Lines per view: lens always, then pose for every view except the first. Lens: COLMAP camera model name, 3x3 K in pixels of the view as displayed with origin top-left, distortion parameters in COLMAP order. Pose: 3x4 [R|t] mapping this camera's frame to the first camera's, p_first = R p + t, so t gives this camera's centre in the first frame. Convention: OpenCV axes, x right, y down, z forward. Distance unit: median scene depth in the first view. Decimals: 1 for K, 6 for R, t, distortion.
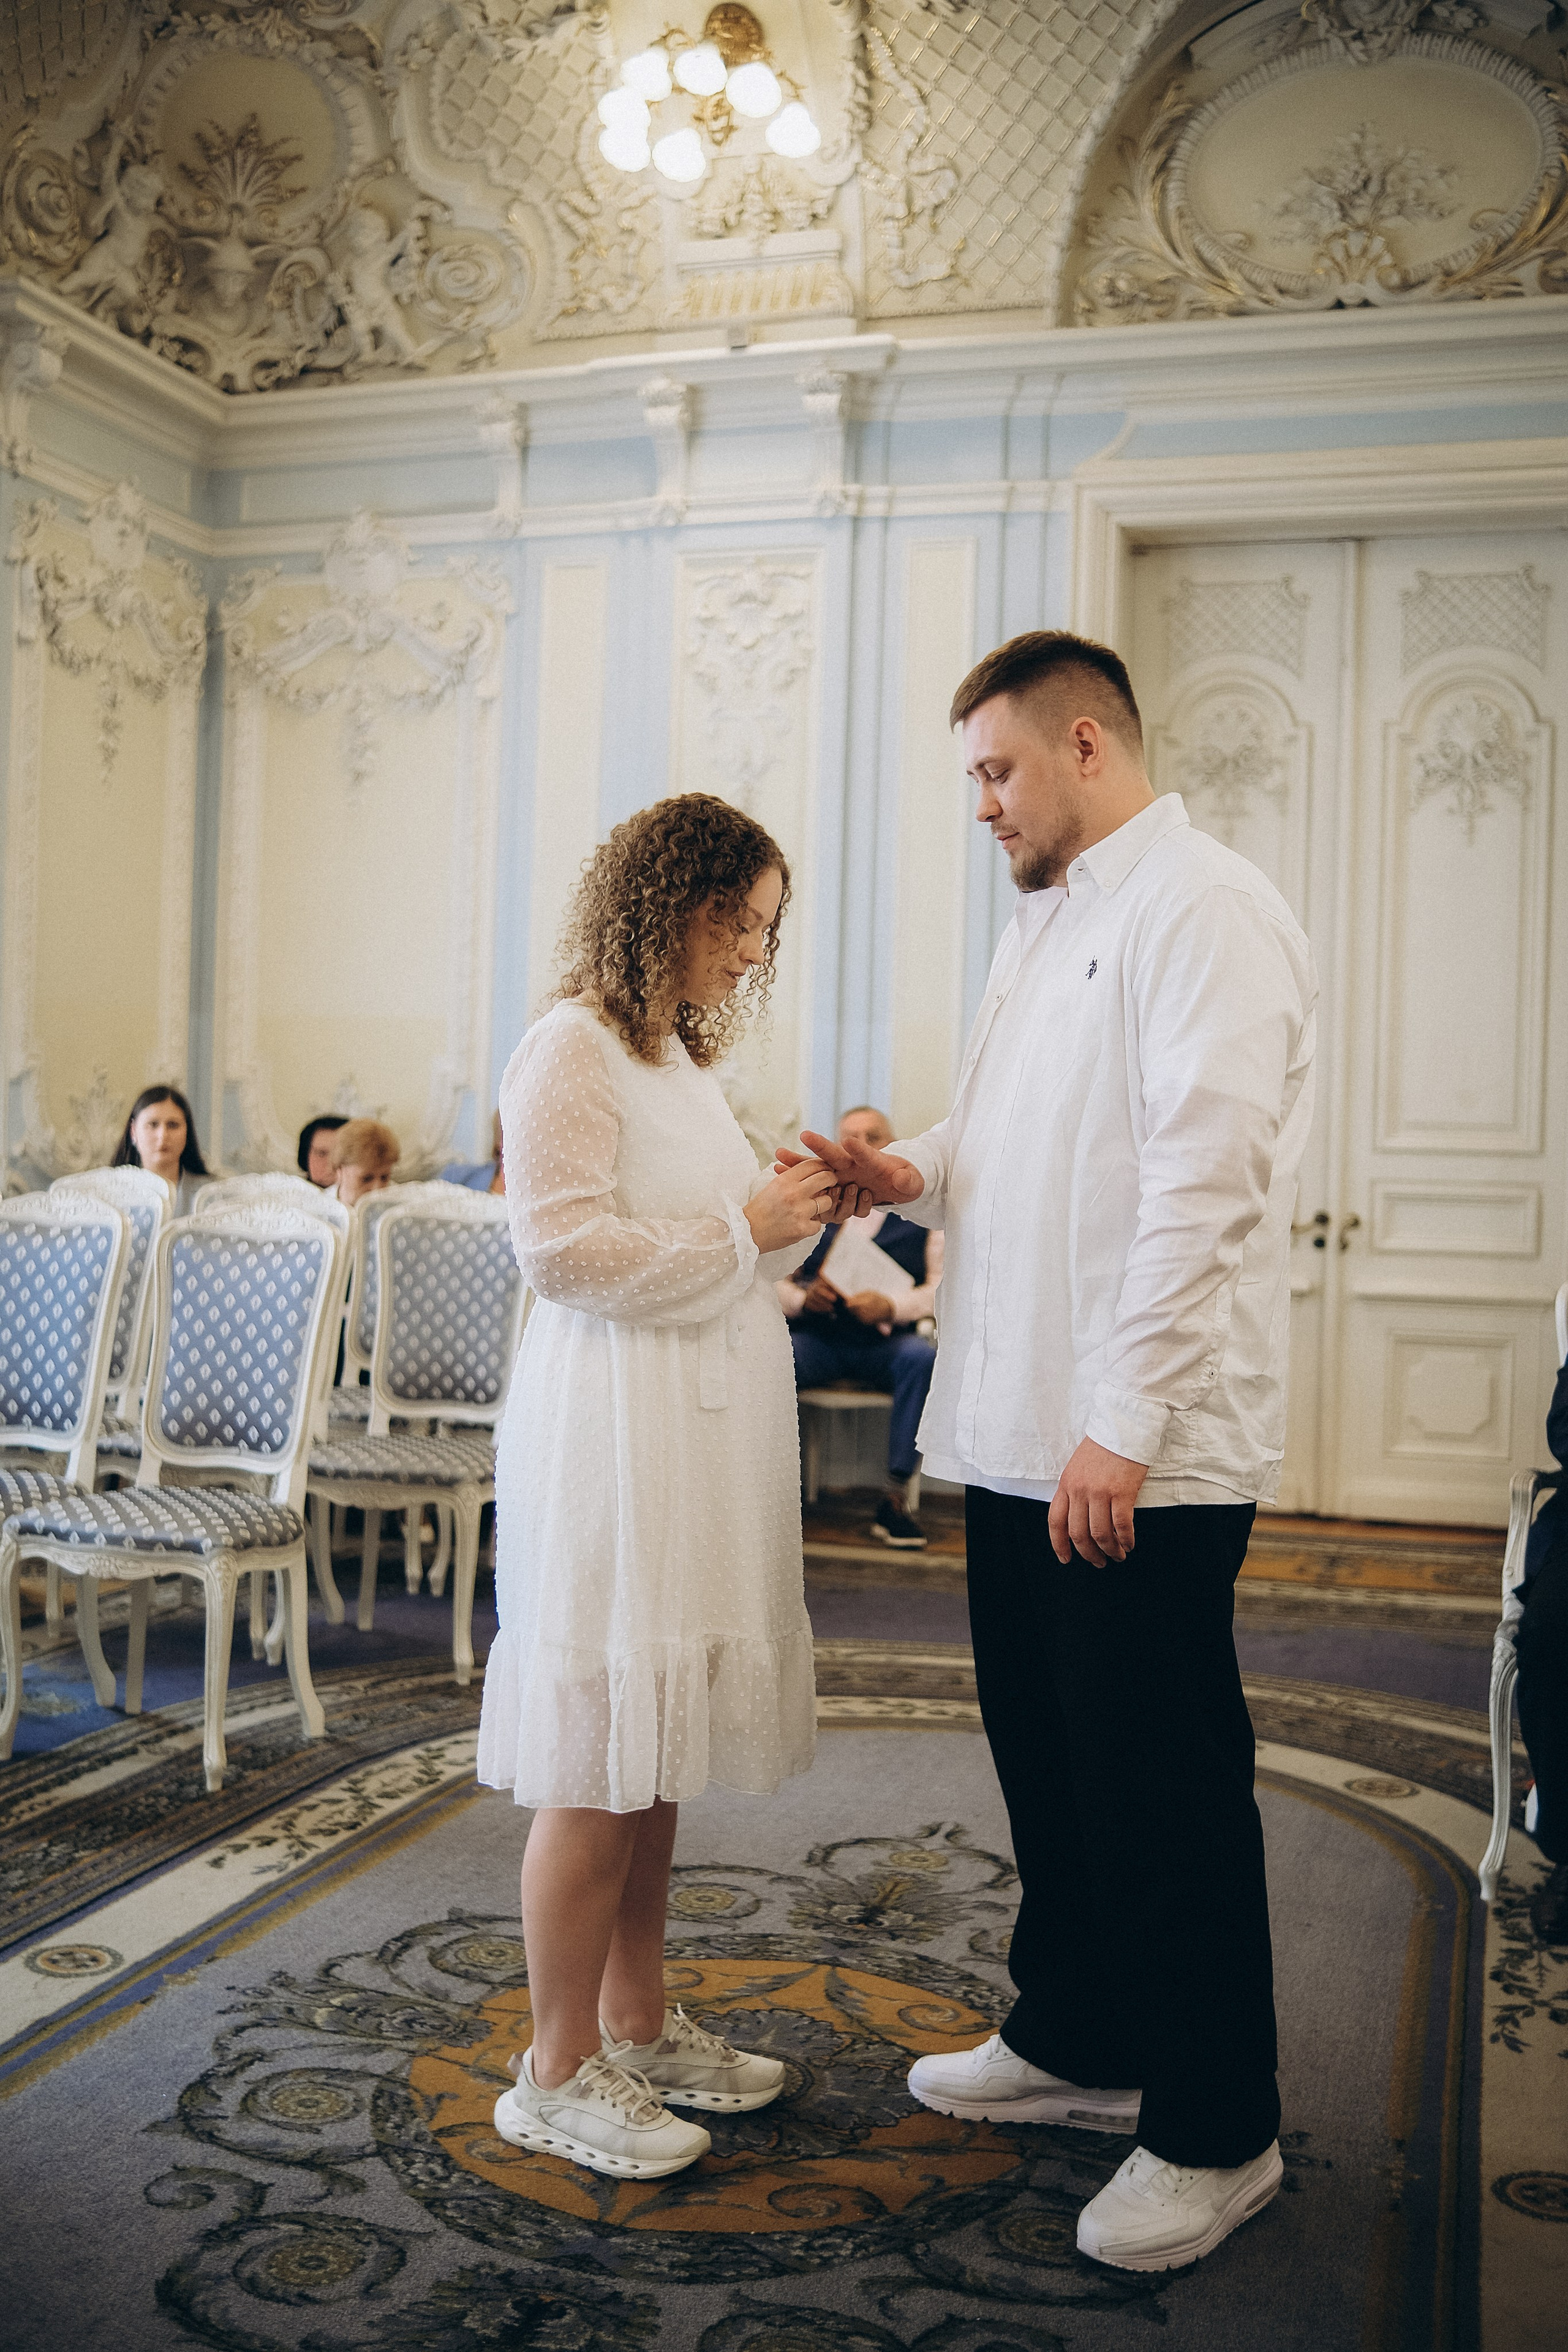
lens RADIAL K [[2383.4, 0, 760.5], [0, 2383.4, 1161.4], [0, 0, 1]] dist [-0.138198, 0.254145]
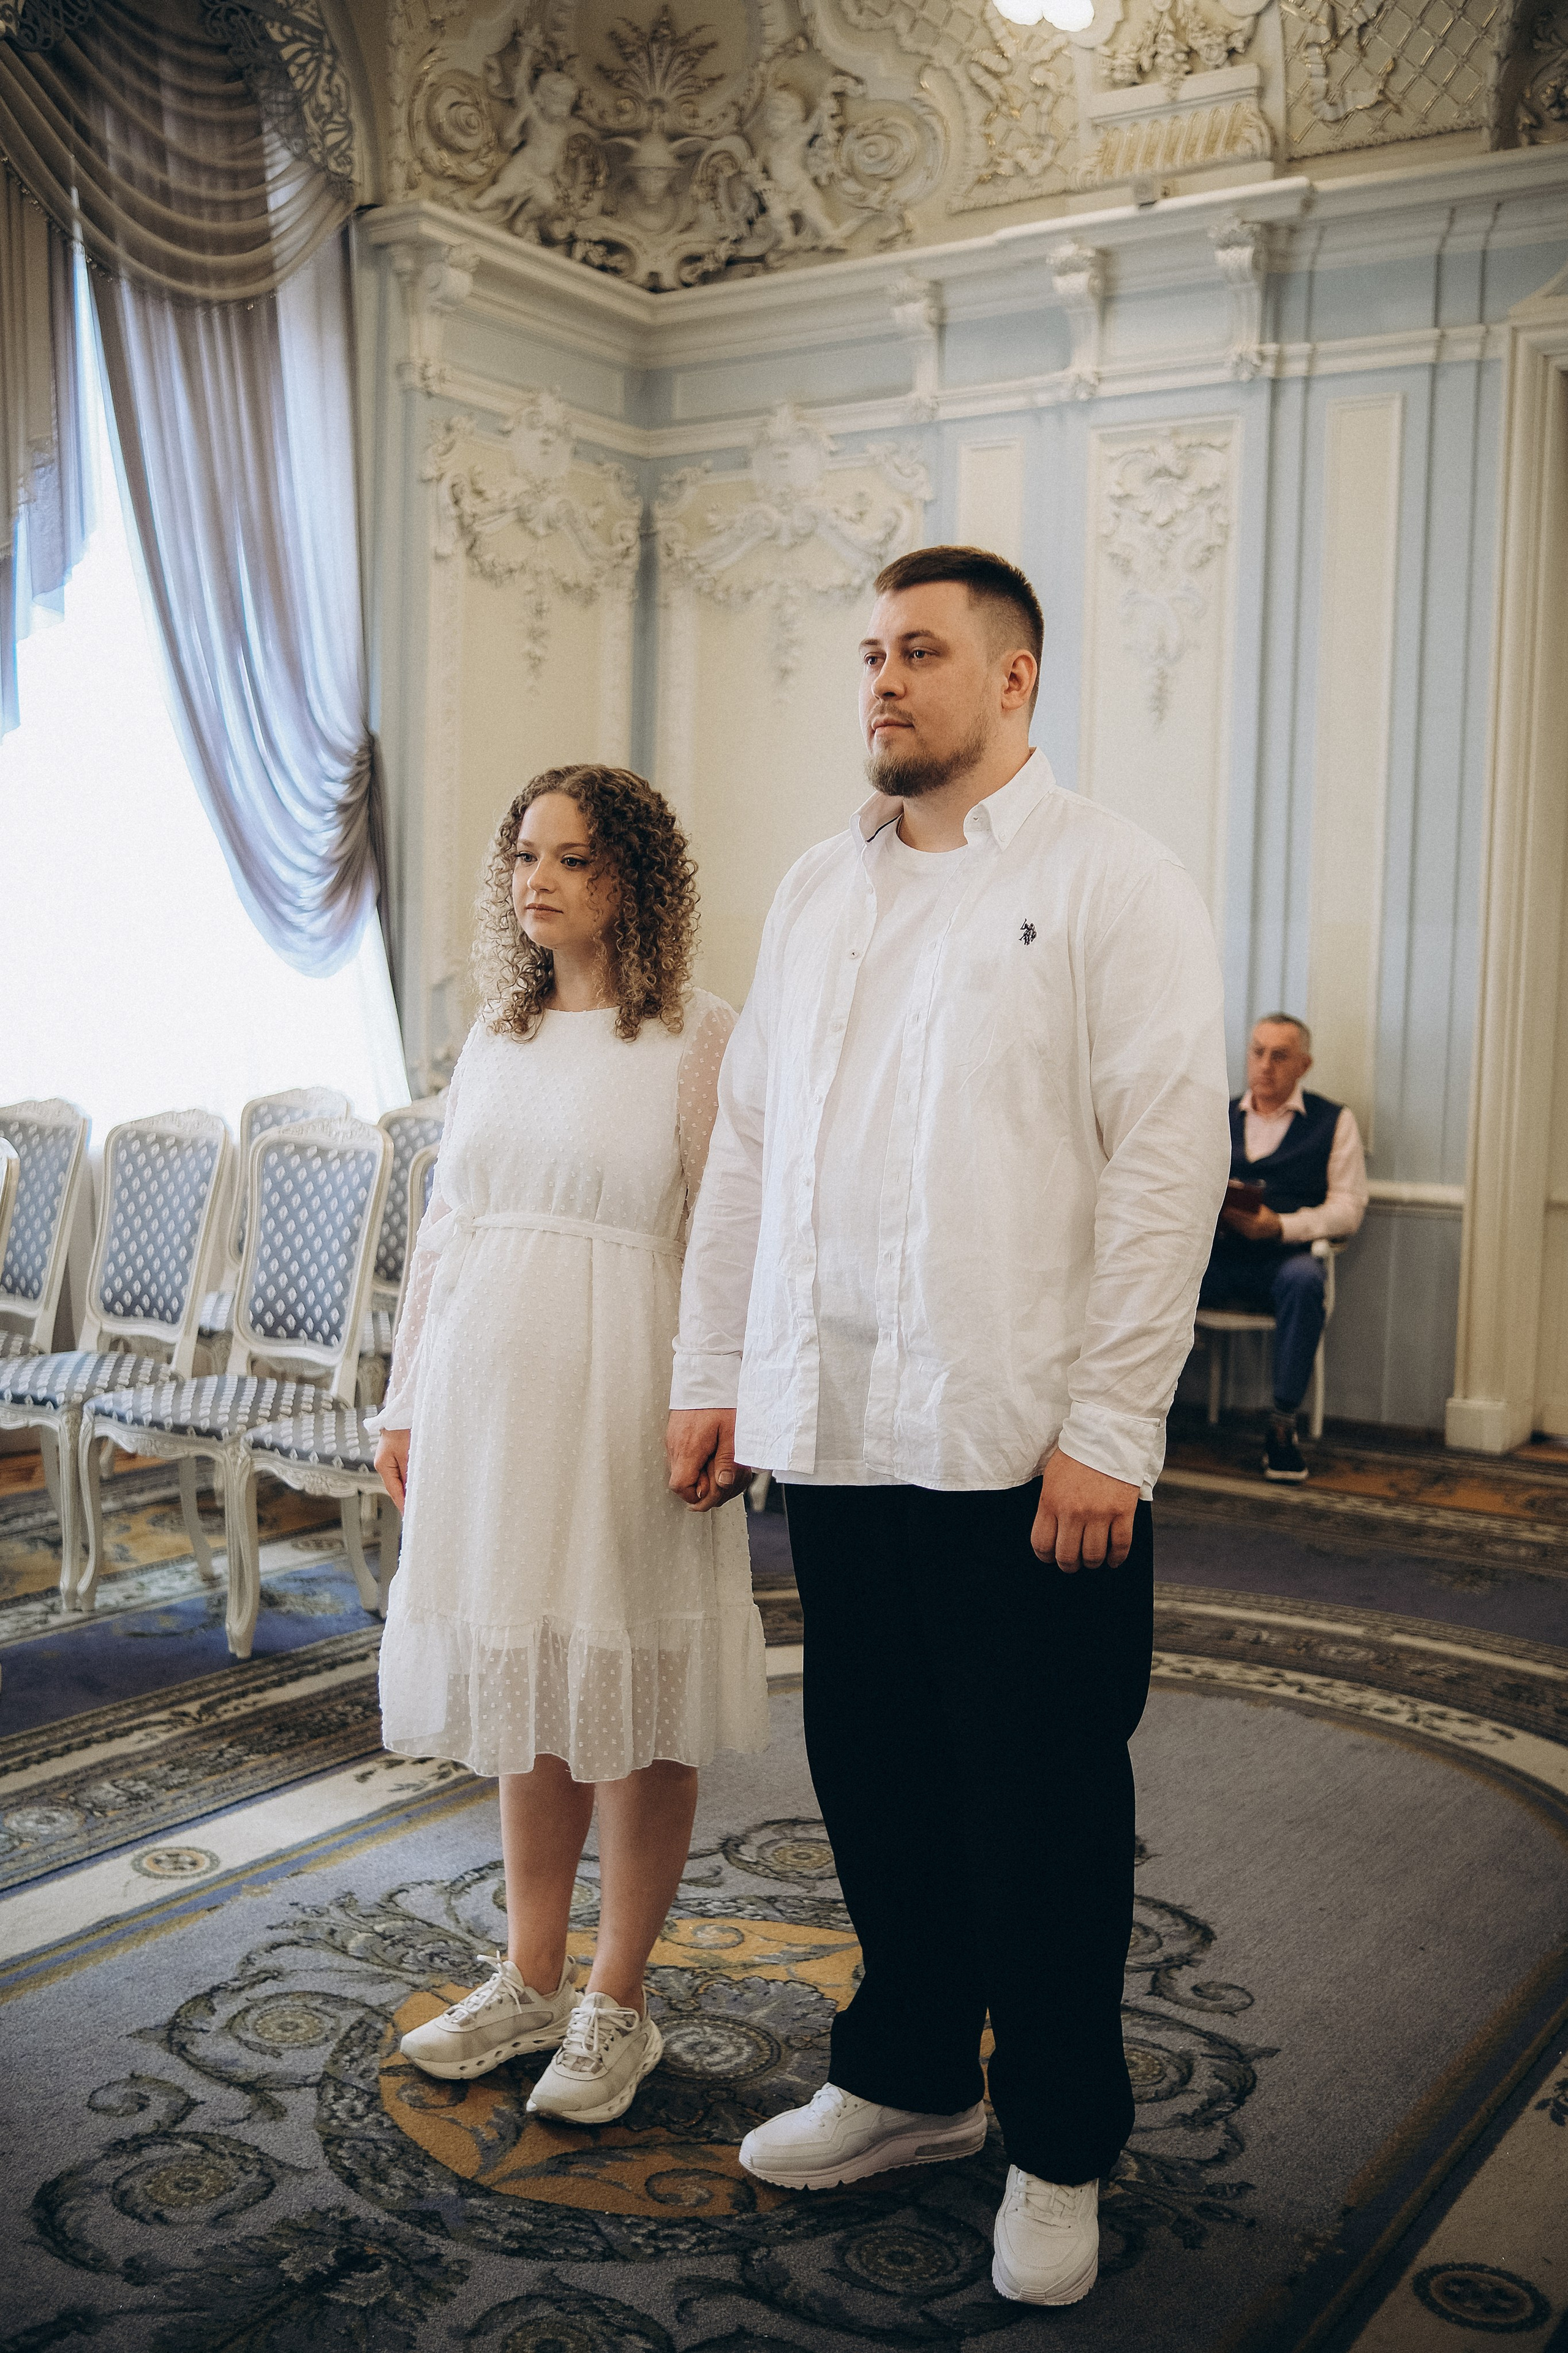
lens RADIAL K [[2416.4, 0, 744.7], [0, 2416.4, 1168.6], [0, 0, 1]] dist [-0.123501, 0.196856]
pose [[0.958446, 0.018469, -0.284677, 0.117787], [-0.001245, 0.998163, 0.060567, -0.018772], [0.285273, -0.057695, 0.956708, 0.022187]]
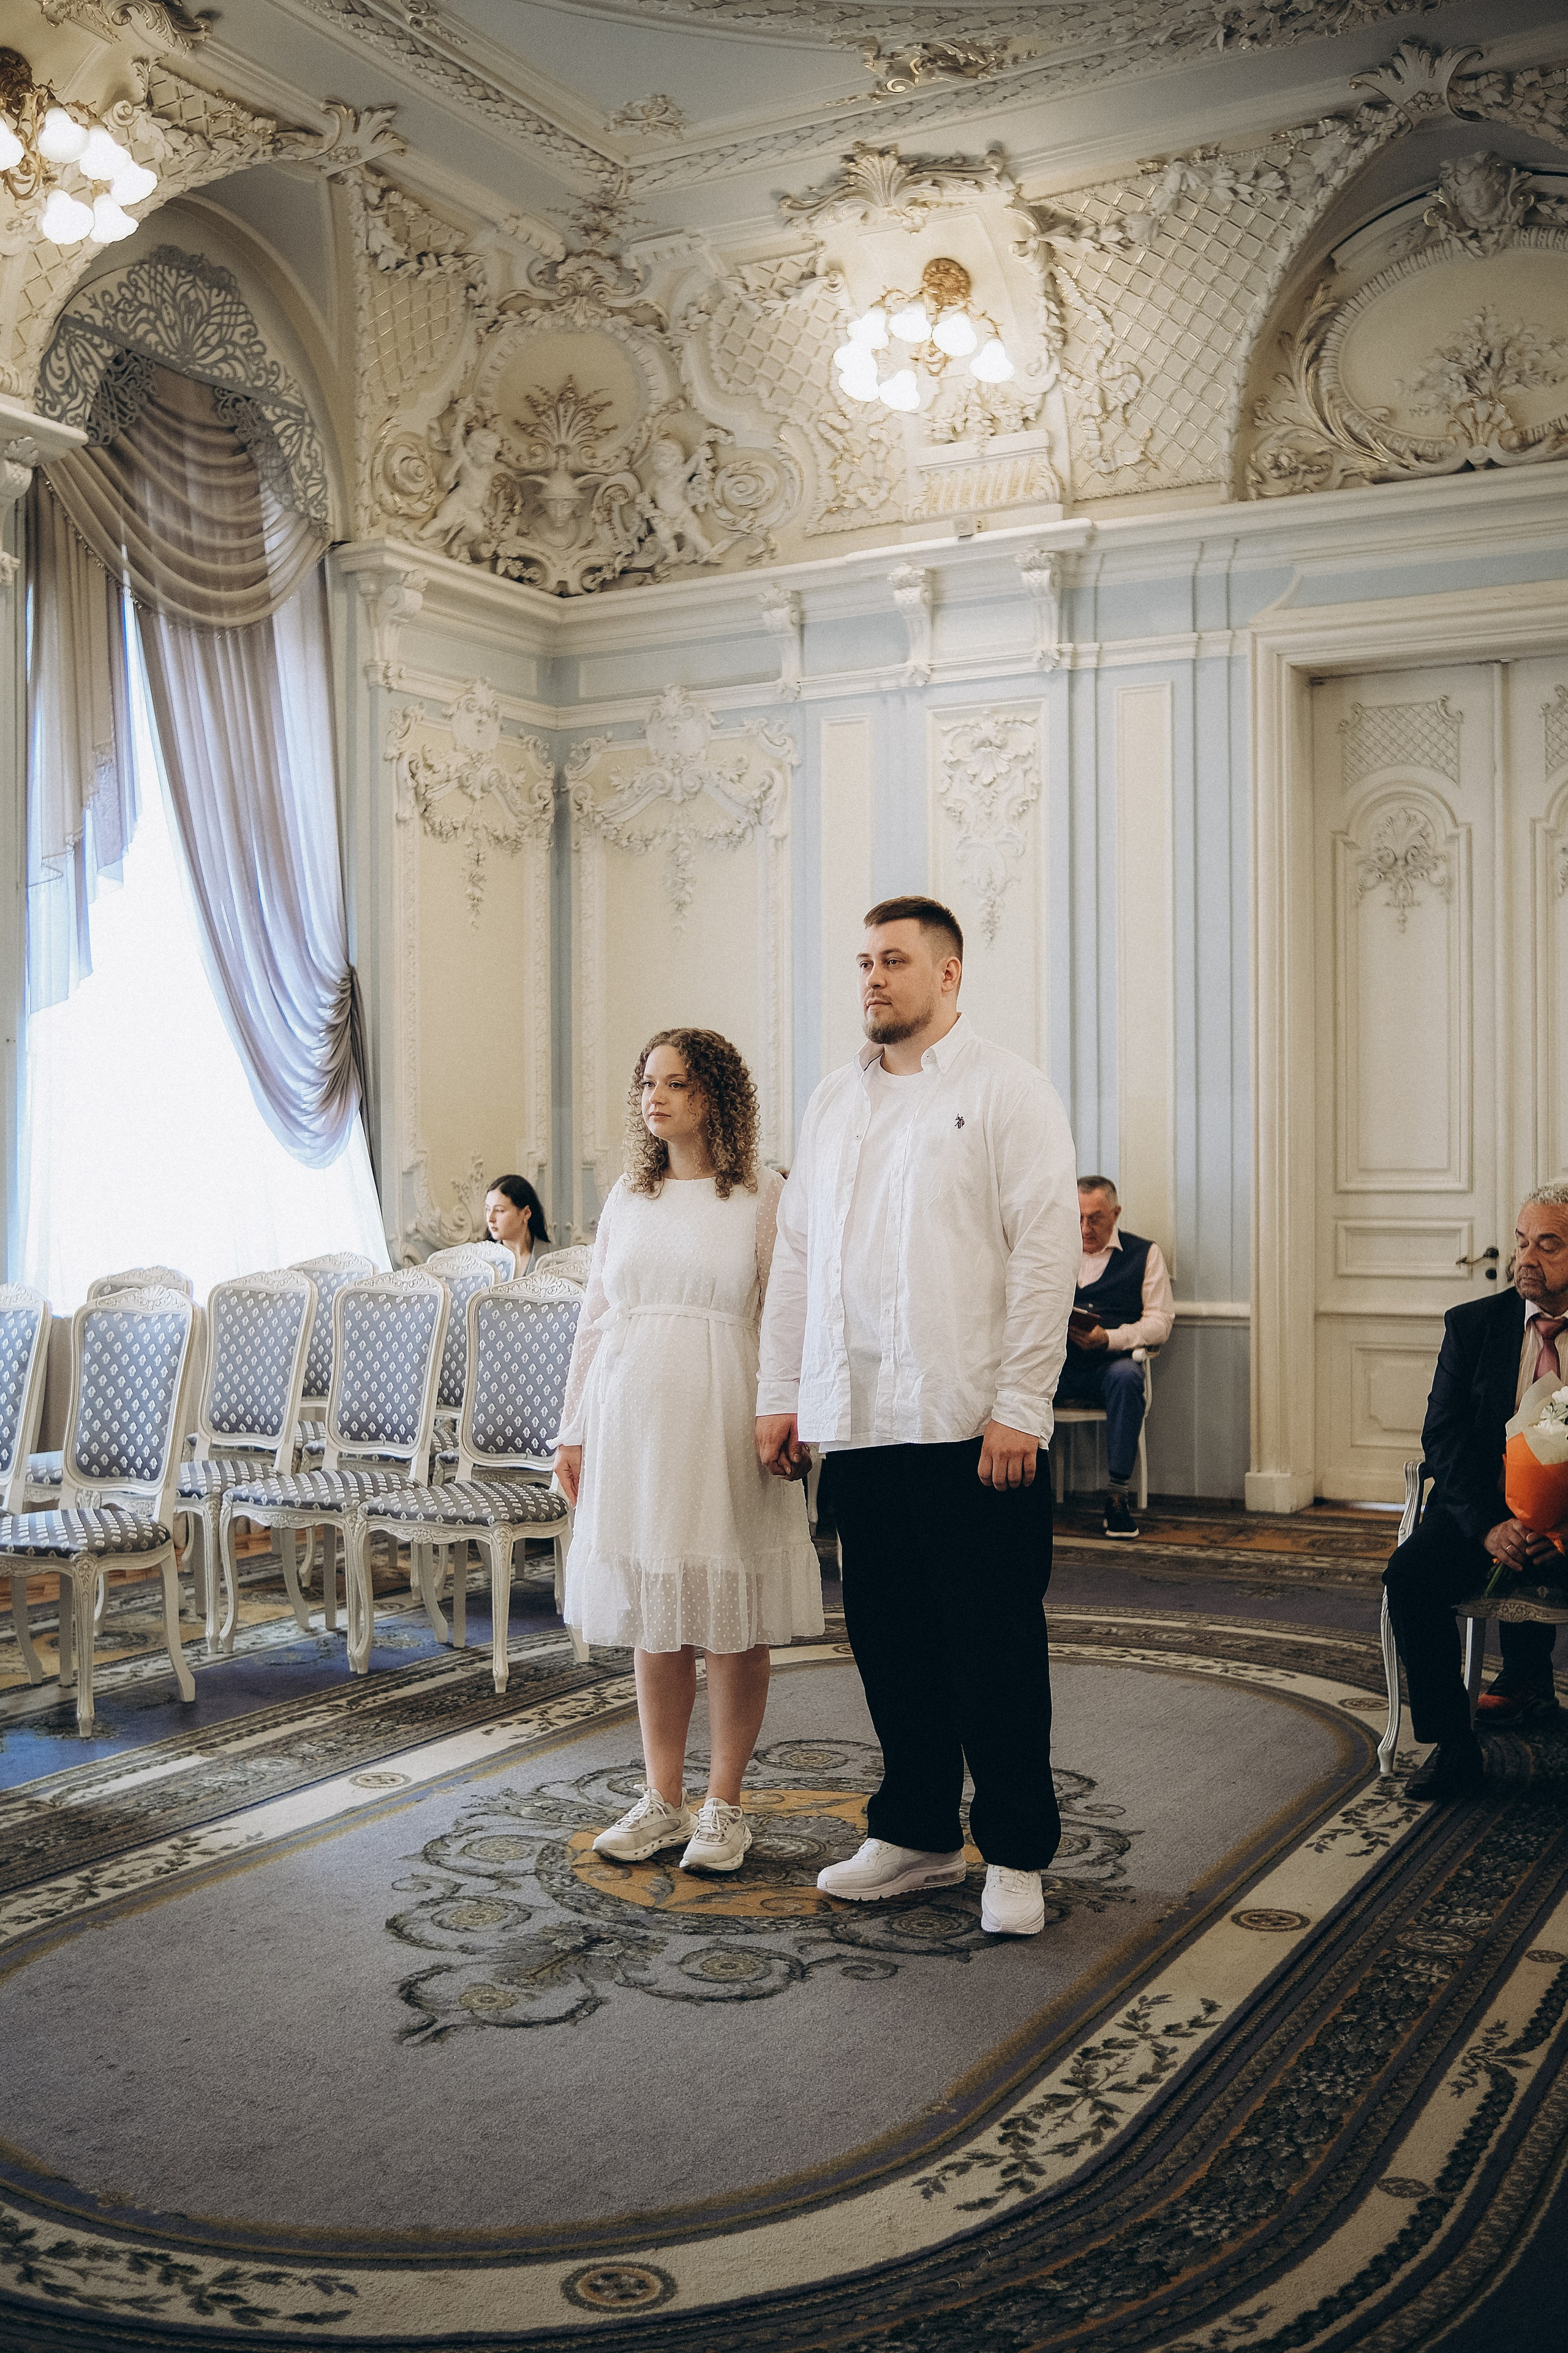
lens RADIAL K [[2433.0, 0, 726.5], [0, 2433.0, 1167.2], [0, 0, 1]] dist [-0.131061, 0.185625]
pose [[0.976166, -0.034208, -0.214311, 0.127253], [0.032199, 0.999399, -0.012863, -0.014925], [0.214622, 0.005655, 0.976681, -0.225310]]
